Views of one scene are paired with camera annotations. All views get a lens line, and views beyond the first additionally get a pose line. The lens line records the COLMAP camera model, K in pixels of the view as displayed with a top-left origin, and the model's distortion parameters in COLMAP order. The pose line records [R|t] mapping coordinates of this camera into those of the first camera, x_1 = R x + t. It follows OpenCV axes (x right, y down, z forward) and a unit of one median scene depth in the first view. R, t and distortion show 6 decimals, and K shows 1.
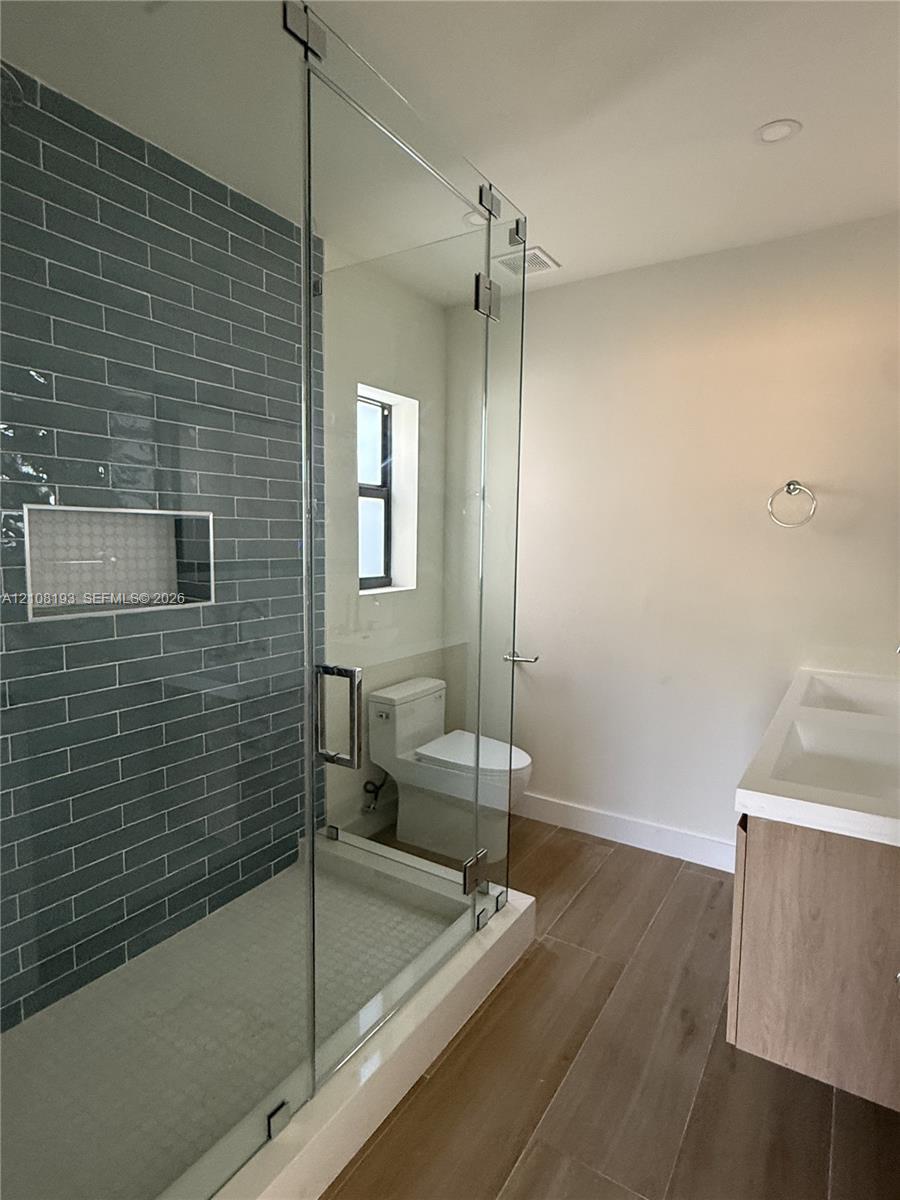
lens RADIAL K [[636.5, 0, 449.6], [0, 636.5, 600.2], [0, 0, 1]] dist [0.002085, -0.000075]
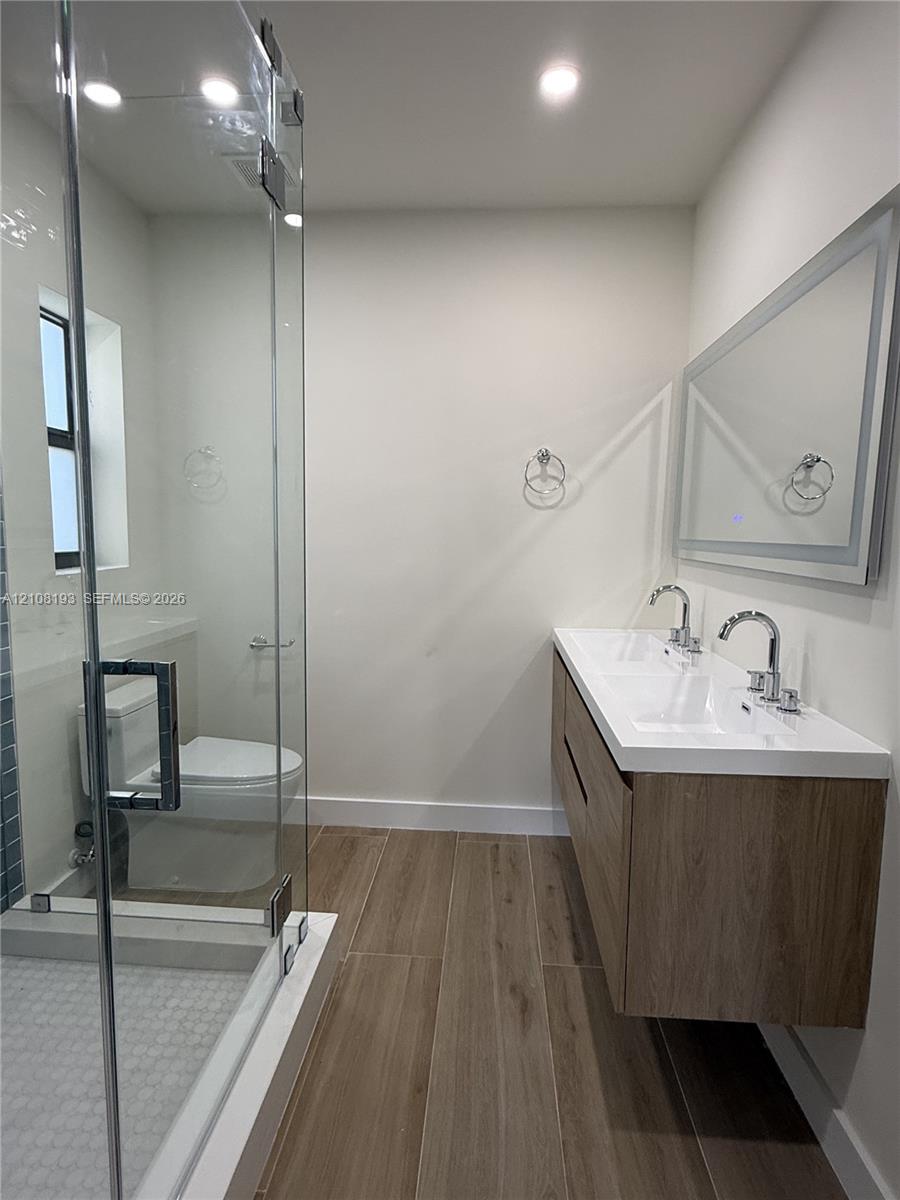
lens RADIAL K [[636.5, 0, 449.2], [0, 636.5, 600.9], [0, 0, 1]] dist [0.002085, -0.000075]
pose [[0.877040, -0.048423, 0.477970, -0.105865], [0.039652, 0.998809, 0.028432, 0.019726], [-0.478778, -0.005984, 0.877916, 0.142515]]
